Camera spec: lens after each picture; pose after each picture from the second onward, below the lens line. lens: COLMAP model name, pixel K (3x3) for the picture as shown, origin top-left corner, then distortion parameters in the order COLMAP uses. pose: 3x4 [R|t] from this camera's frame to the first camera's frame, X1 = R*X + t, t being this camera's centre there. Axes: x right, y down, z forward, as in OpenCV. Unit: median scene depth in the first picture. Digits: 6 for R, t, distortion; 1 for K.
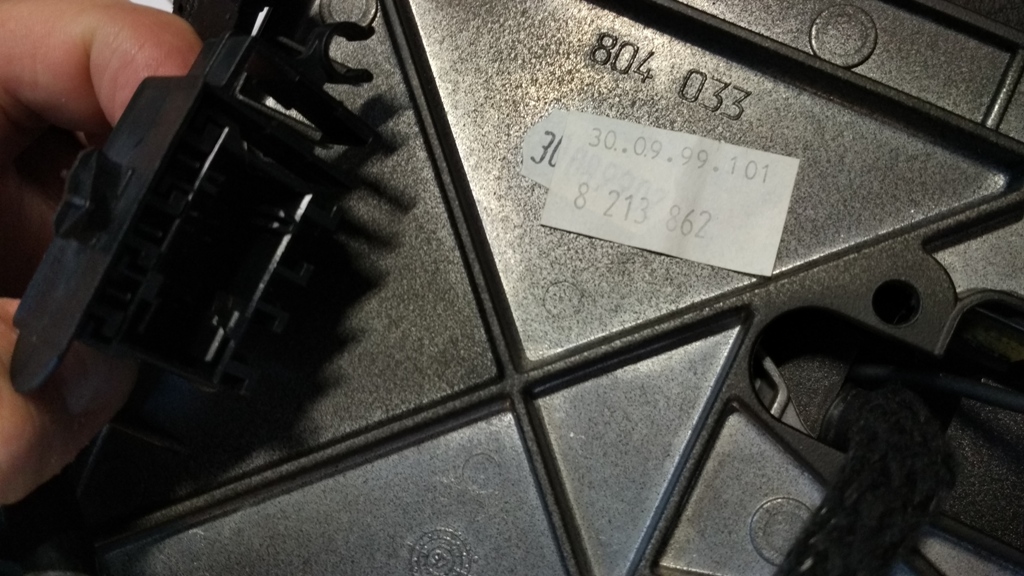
lens RADIAL K [[871.8, 0, 512.0], [0, 871.8, 288.0], [0, 0, 1]] dist [0.053078, -0.001940]
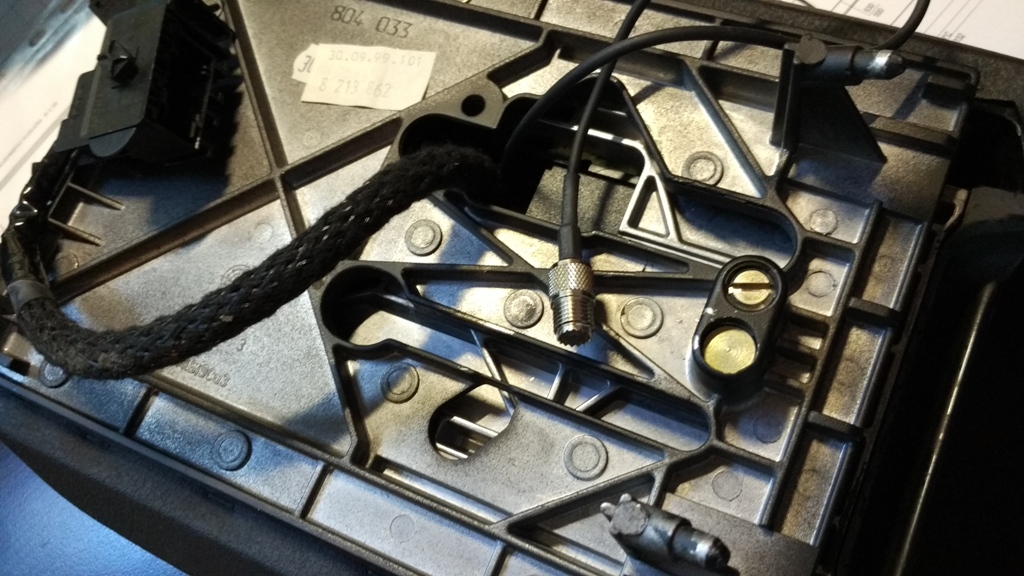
lens RADIAL K [[871.8, 0, 512.0], [0, 871.8, 288.0], [0, 0, 1]] dist [0.053078, -0.001940]
pose [[0.995670, -0.064366, -0.067072, 0.560075], [0.044656, 0.963986, -0.262178, 0.788363], [0.081532, 0.258047, 0.962686, -0.595380]]
